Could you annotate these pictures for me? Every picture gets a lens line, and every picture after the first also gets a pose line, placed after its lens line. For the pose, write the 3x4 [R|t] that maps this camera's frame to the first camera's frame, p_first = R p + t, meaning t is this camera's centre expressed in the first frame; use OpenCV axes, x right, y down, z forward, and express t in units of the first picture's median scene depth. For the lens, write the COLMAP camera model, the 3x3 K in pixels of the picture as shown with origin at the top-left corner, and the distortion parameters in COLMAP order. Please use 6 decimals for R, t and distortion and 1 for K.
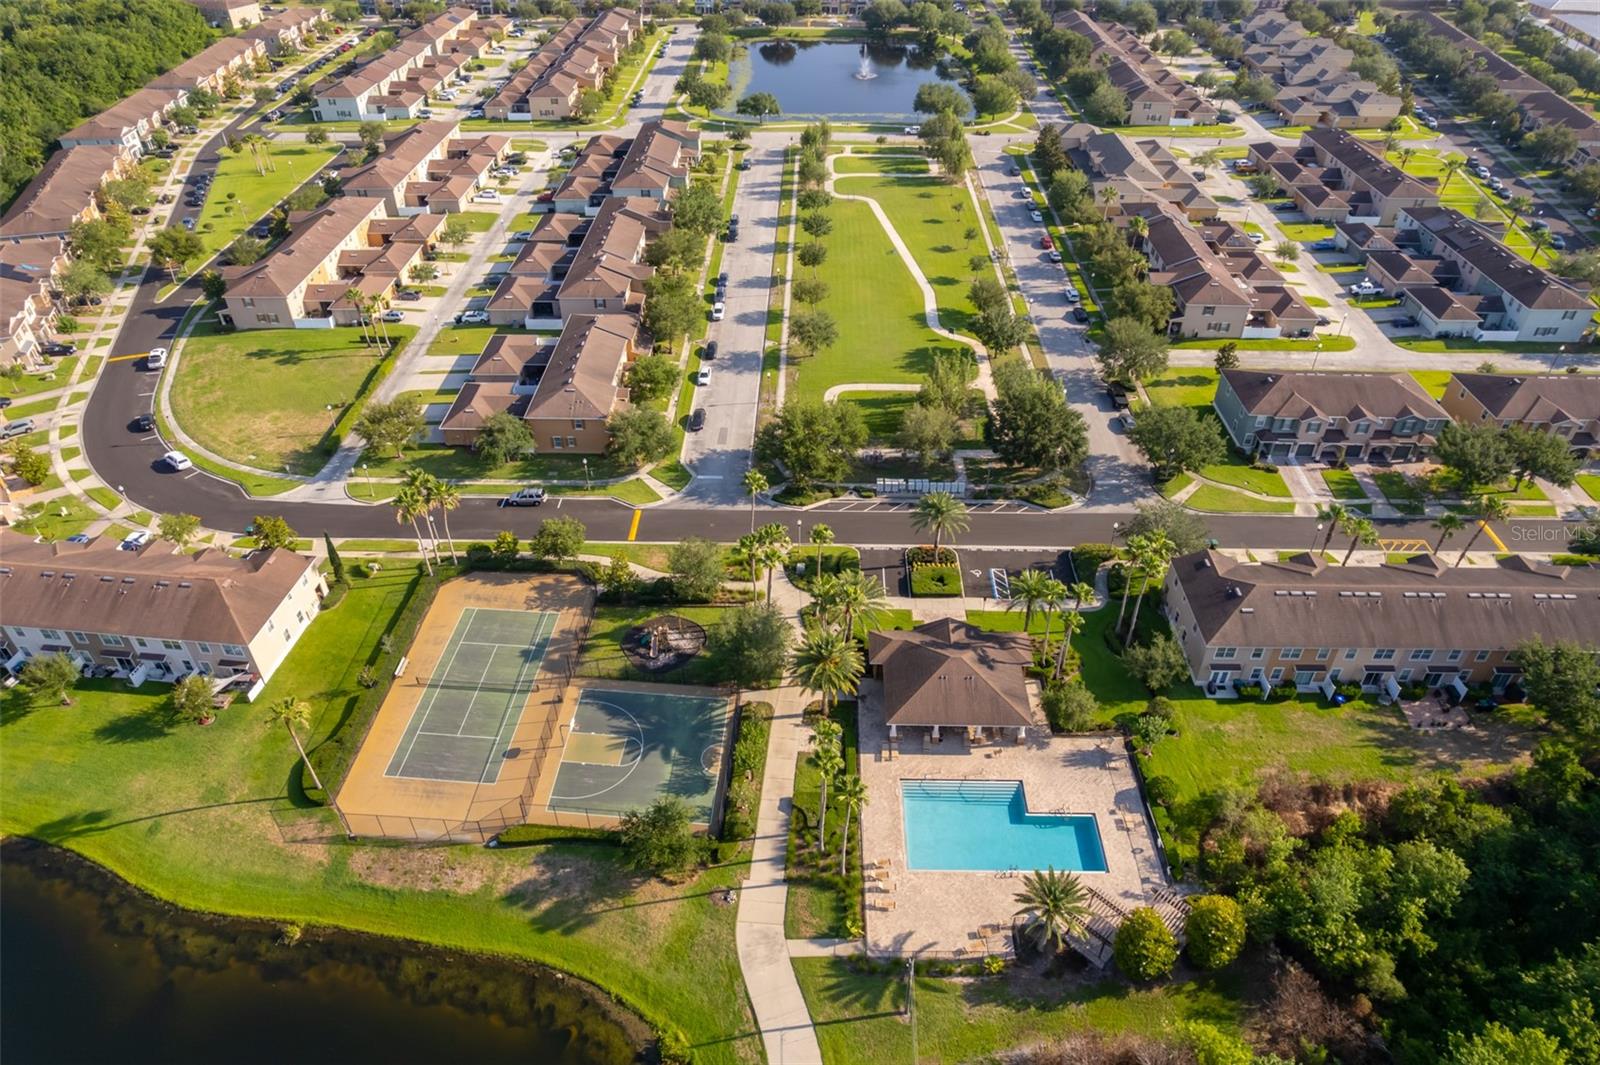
lens RADIAL K [[1017.8, 0, 807.8], [0, 1017.8, 534.6], [0, 0, 1]] dist [-0.076752, 0.074351]
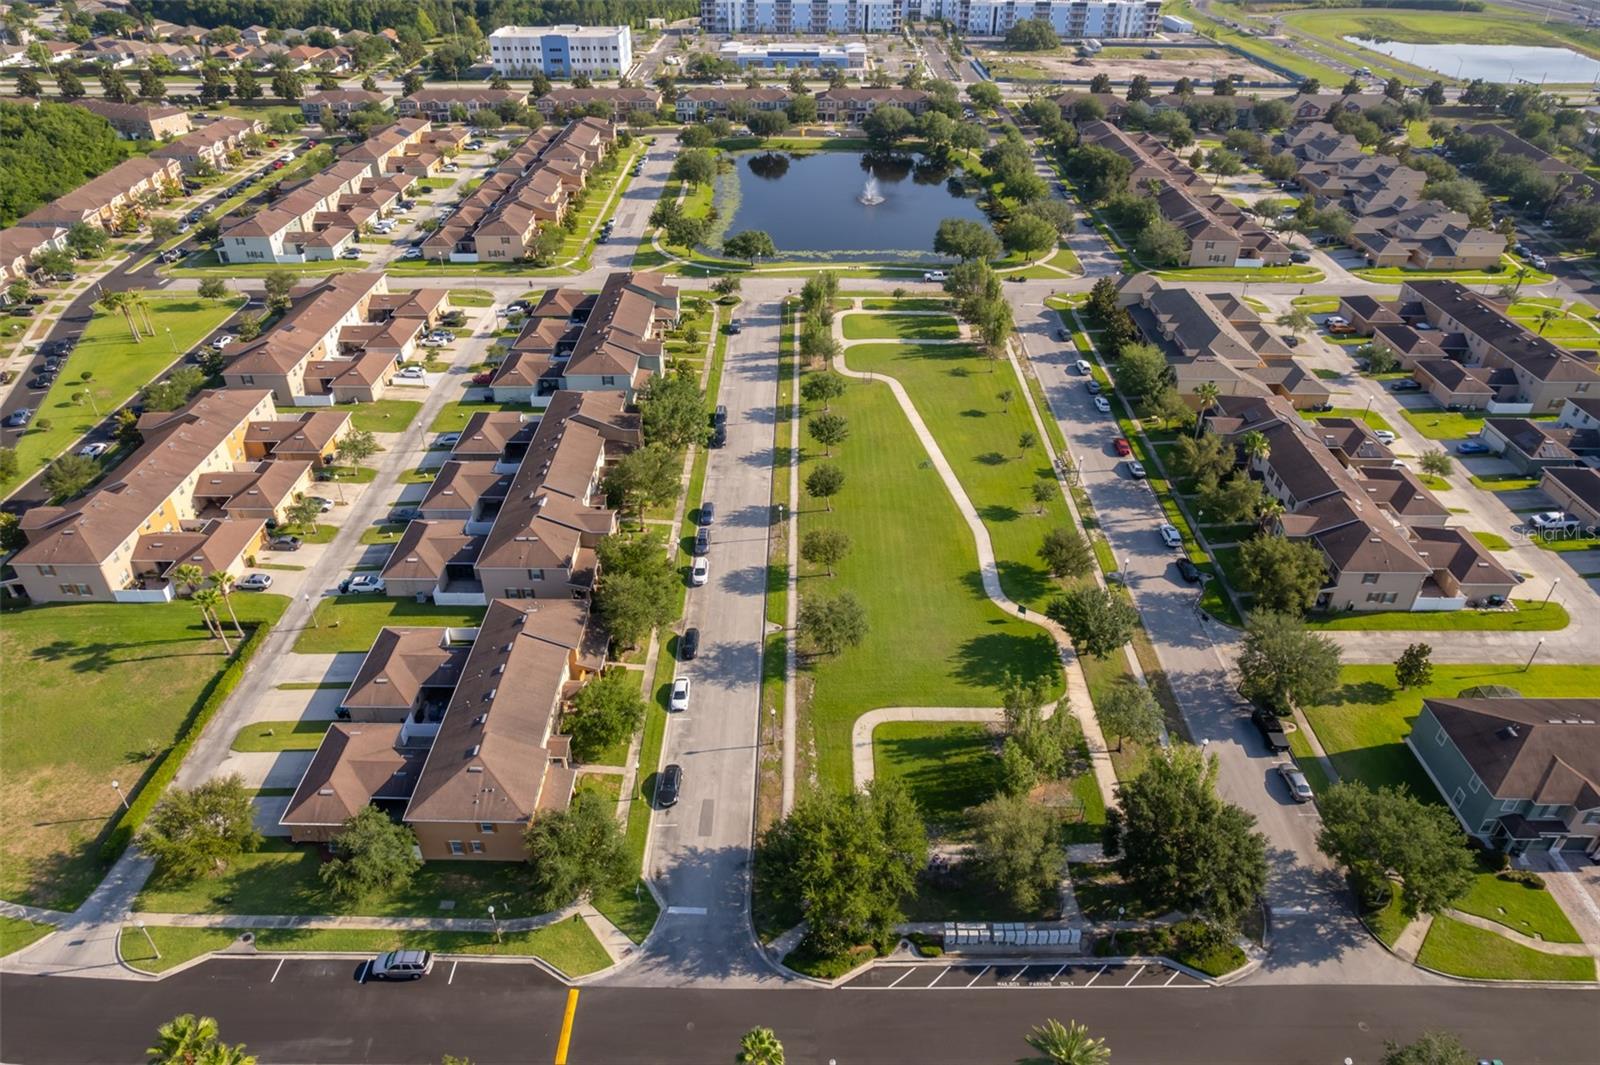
lens RADIAL K [[1017.8, 0, 807.8], [0, 1017.8, 534.6], [0, 0, 1]] dist [-0.076752, 0.074351]
pose [[0.999879, -0.006394, 0.014185, -0.019570], [0.007259, 0.998060, -0.061827, -0.192125], [-0.013762, 0.061922, 0.997986, 0.249487]]
